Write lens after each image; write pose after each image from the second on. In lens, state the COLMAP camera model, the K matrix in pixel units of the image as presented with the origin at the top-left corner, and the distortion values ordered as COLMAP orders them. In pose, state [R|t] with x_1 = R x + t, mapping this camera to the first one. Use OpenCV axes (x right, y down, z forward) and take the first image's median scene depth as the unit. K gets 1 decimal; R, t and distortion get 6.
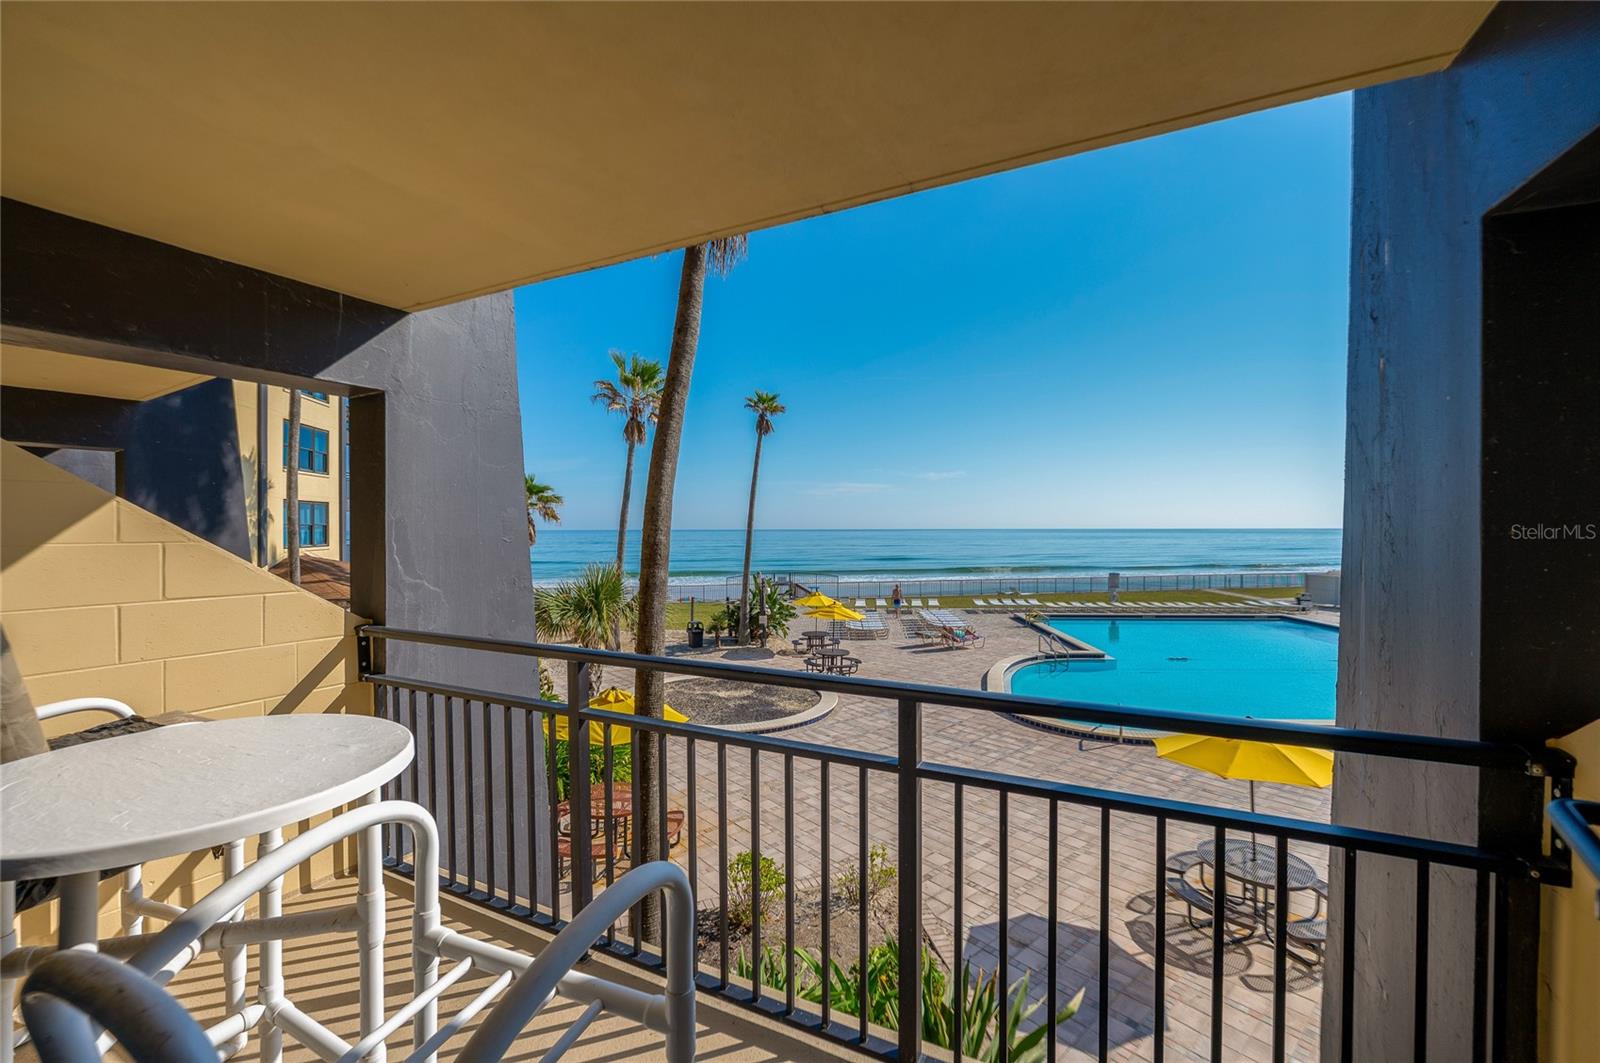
lens RADIAL K [[663.0, 0, 803.8], [0, 663.0, 525.5], [0, 0, 1]] dist [-0.012393, 0.000123]
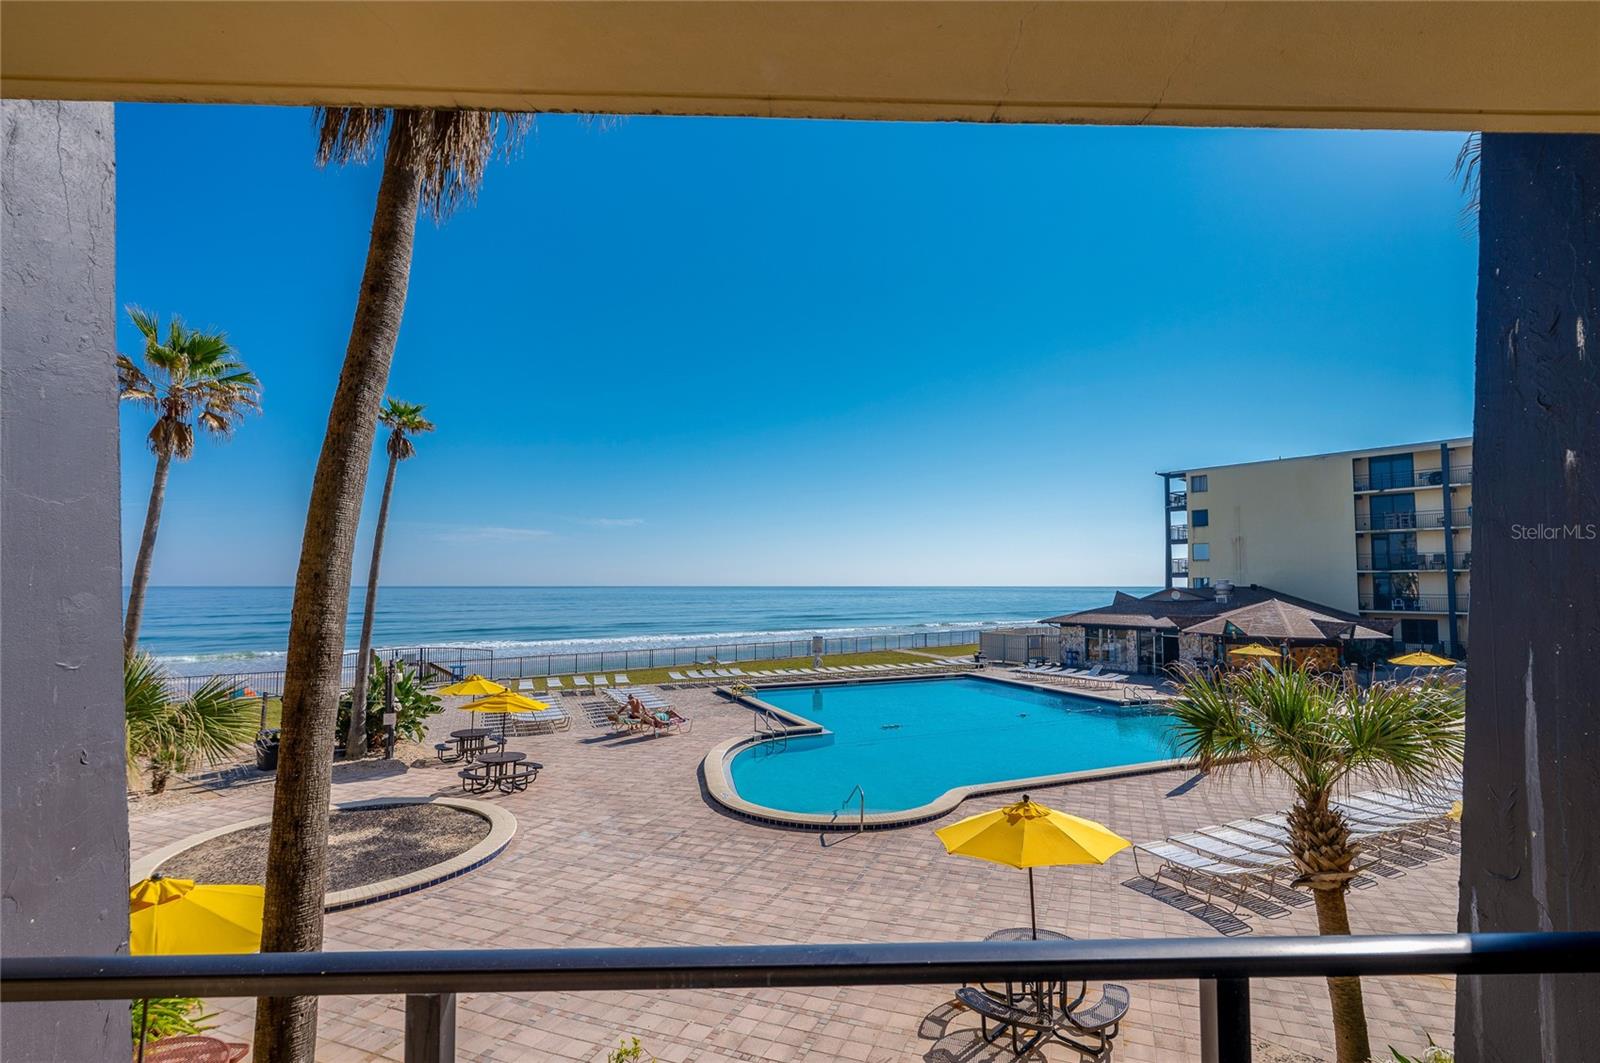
lens RADIAL K [[750.6, 0, 800.0], [0, 750.6, 531.5], [0, 0, 1]] dist [-0.002690, 0.000332]
pose [[0.877793, 0.035079, 0.477755, -0.067266], [-0.006096, 0.998053, -0.062081, -0.010361], [-0.479002, 0.051582, 0.876297, 0.082171]]
